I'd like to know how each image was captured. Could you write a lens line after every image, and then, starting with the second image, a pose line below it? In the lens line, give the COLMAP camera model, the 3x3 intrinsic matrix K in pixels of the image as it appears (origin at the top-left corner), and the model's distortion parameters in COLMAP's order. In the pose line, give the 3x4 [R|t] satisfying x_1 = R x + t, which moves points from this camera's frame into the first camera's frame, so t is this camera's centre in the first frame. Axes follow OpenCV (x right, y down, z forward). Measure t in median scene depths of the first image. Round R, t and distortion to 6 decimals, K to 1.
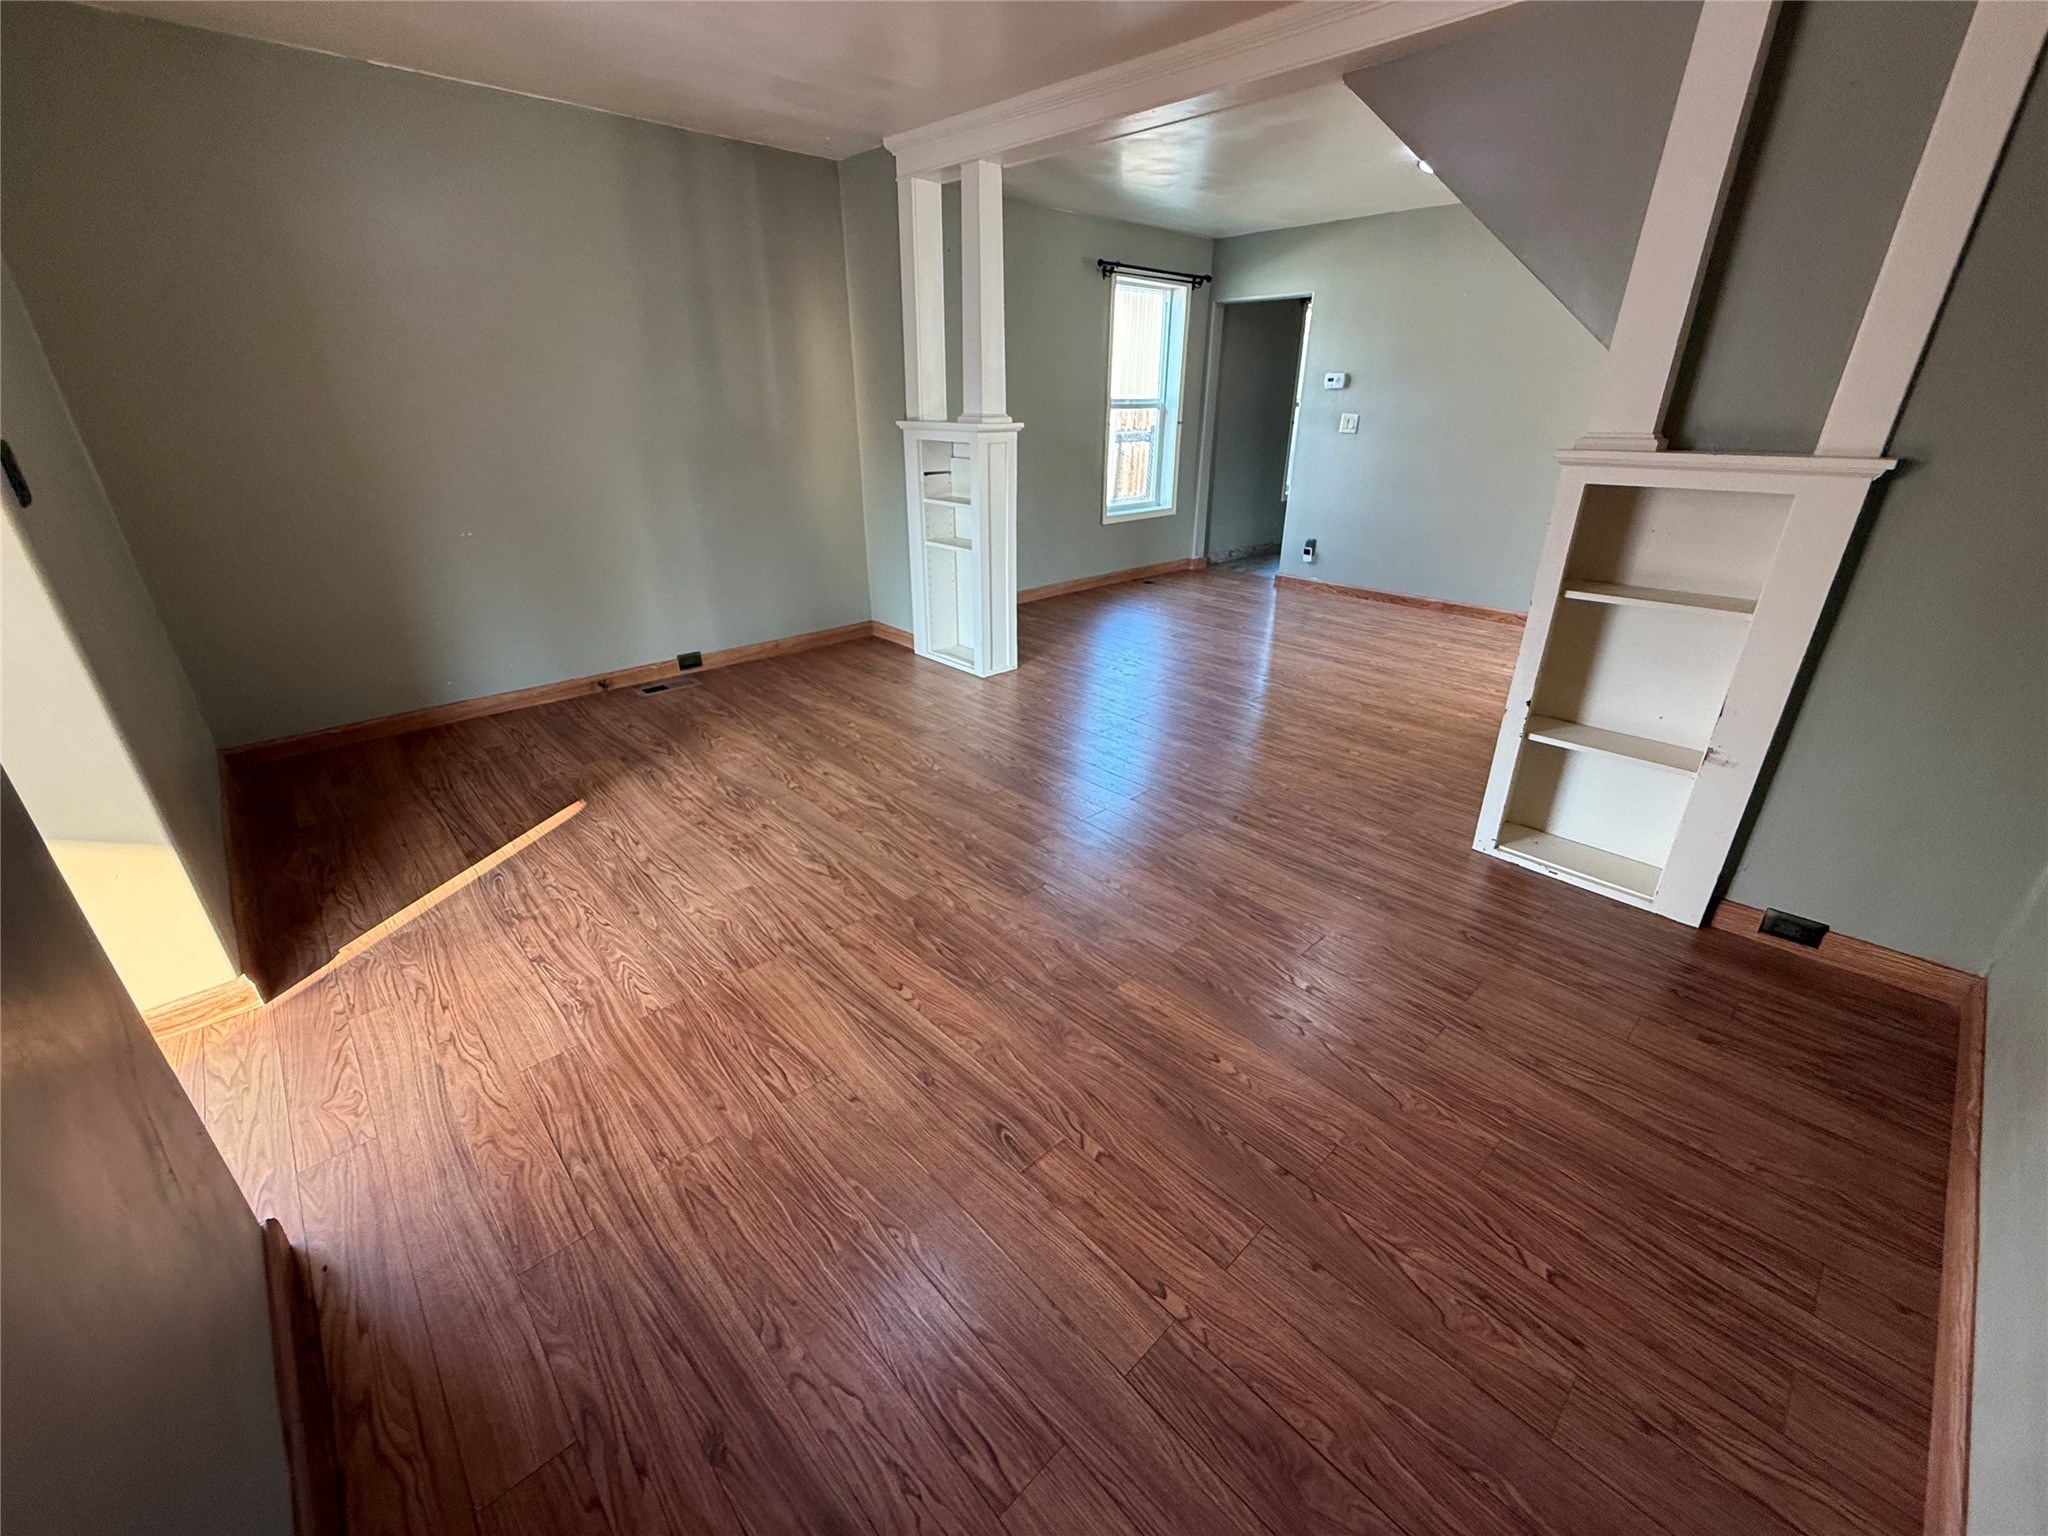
lens RADIAL K [[817.8, 0, 1021.7], [0, 817.8, 766.9], [0, 0, 1]] dist [0.000221, -0.000320]
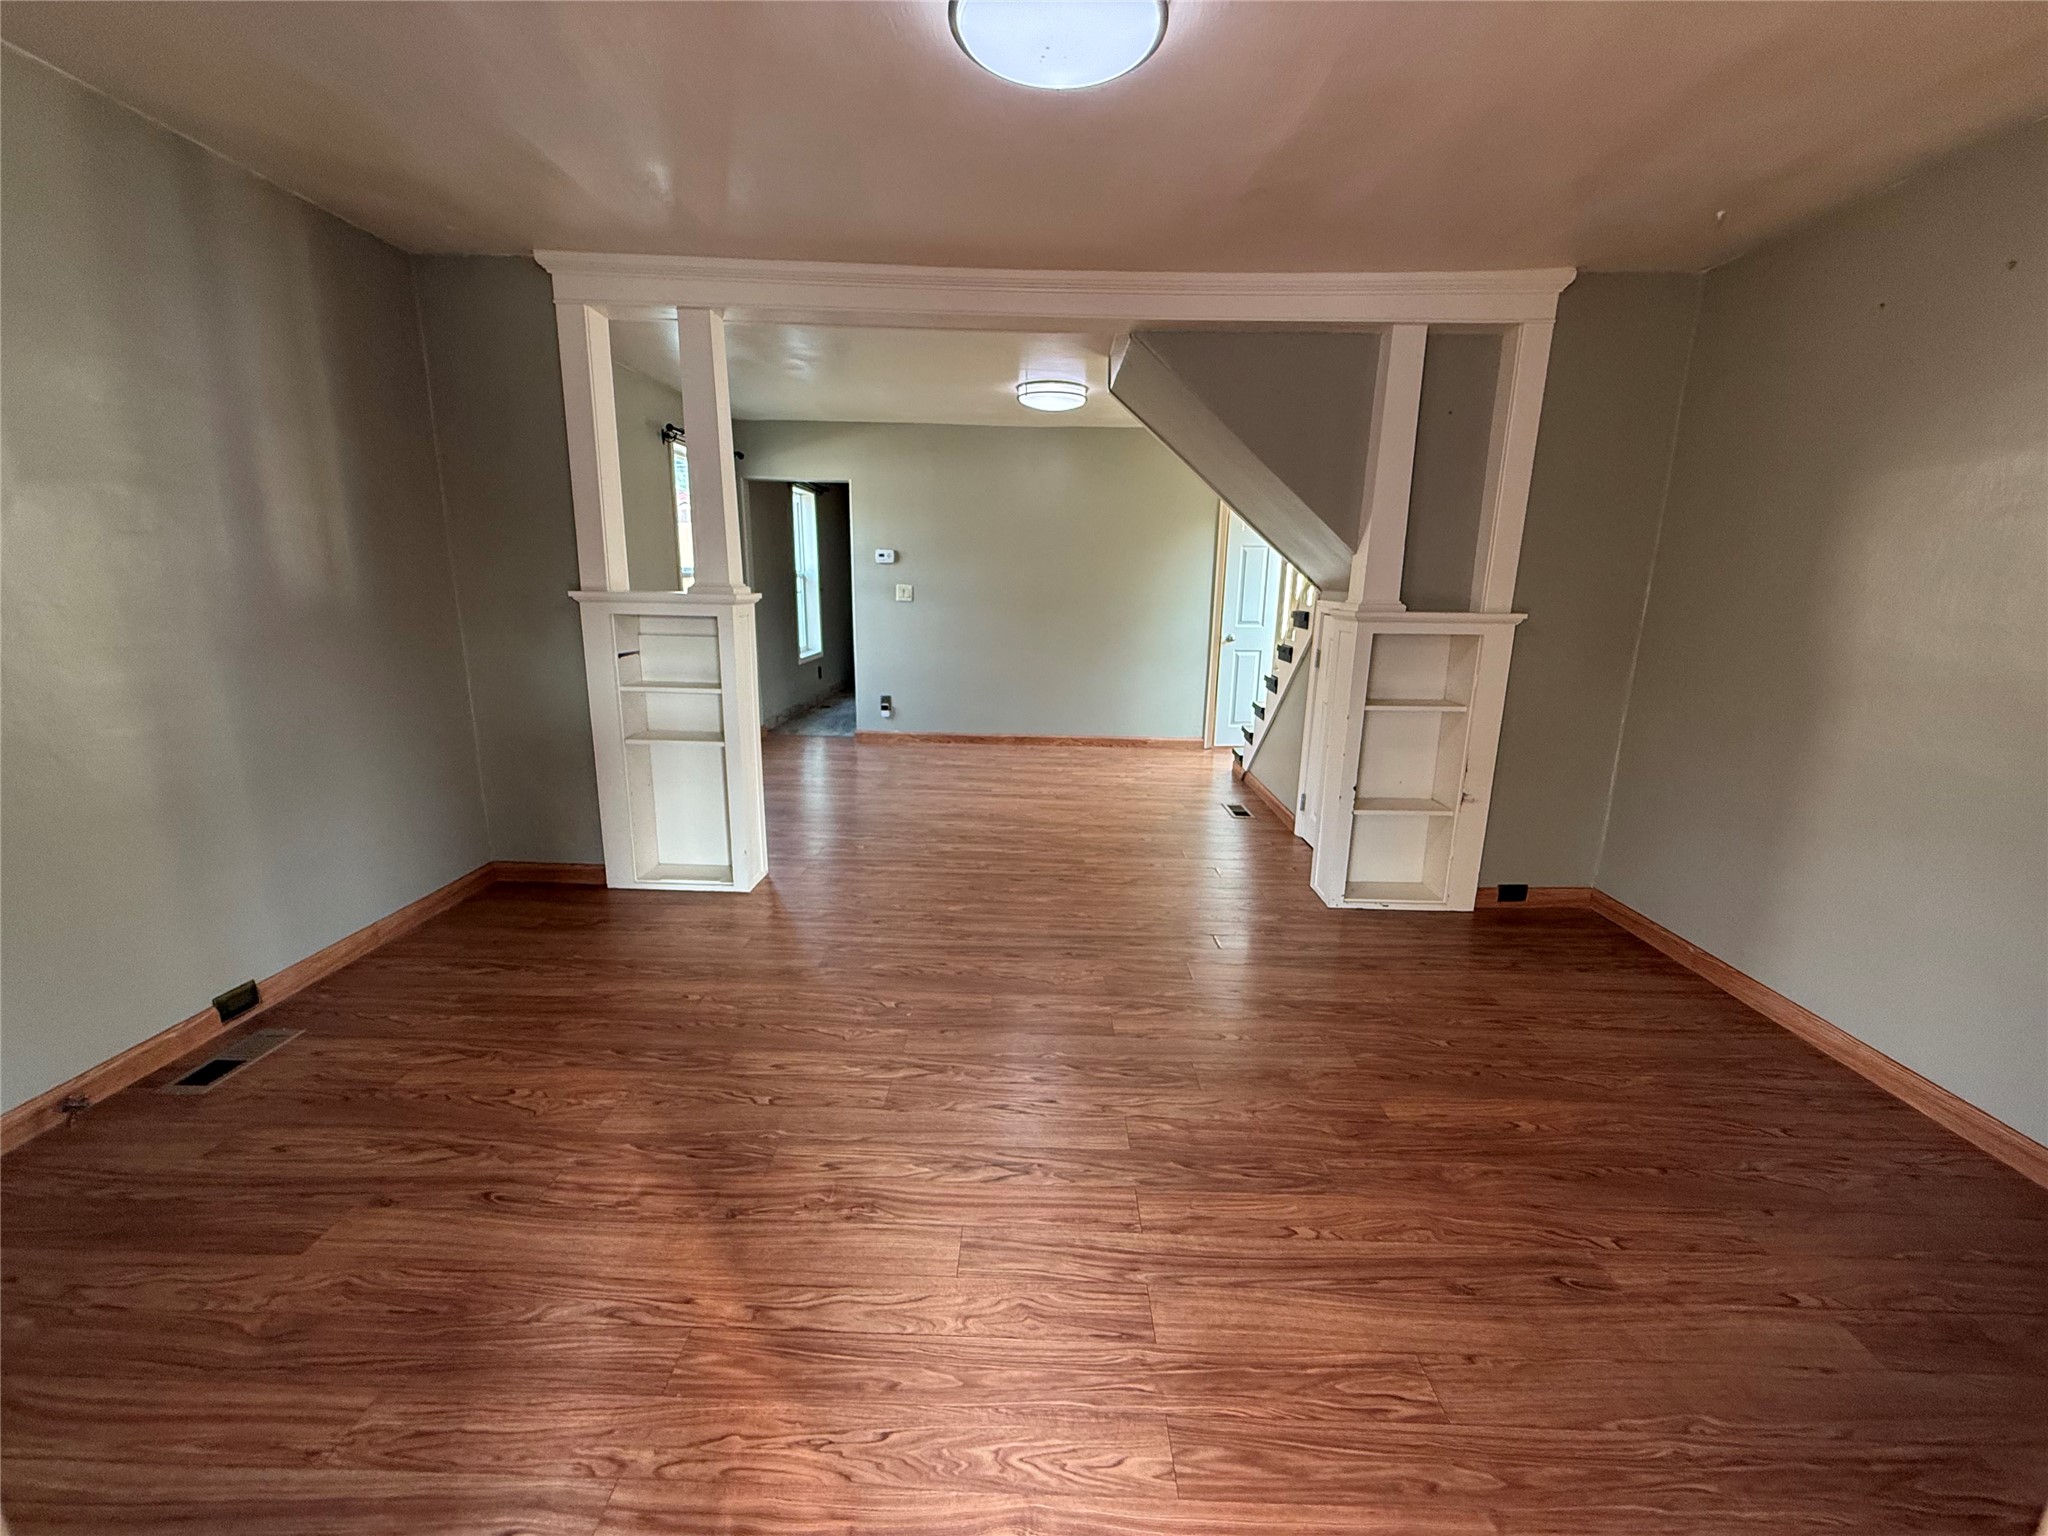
lens RADIAL K [[817.8, 0, 1021.7], [0, 817.8, 766.9], [0, 0, 1]] dist [0.000221, -0.000320]
pose [[0.694413, -0.150383, 0.703687, -0.728007], [0.277896, 0.958095, -0.069482, -0.173903], [-0.663751, 0.243801, 0.707104, 0.402651]]
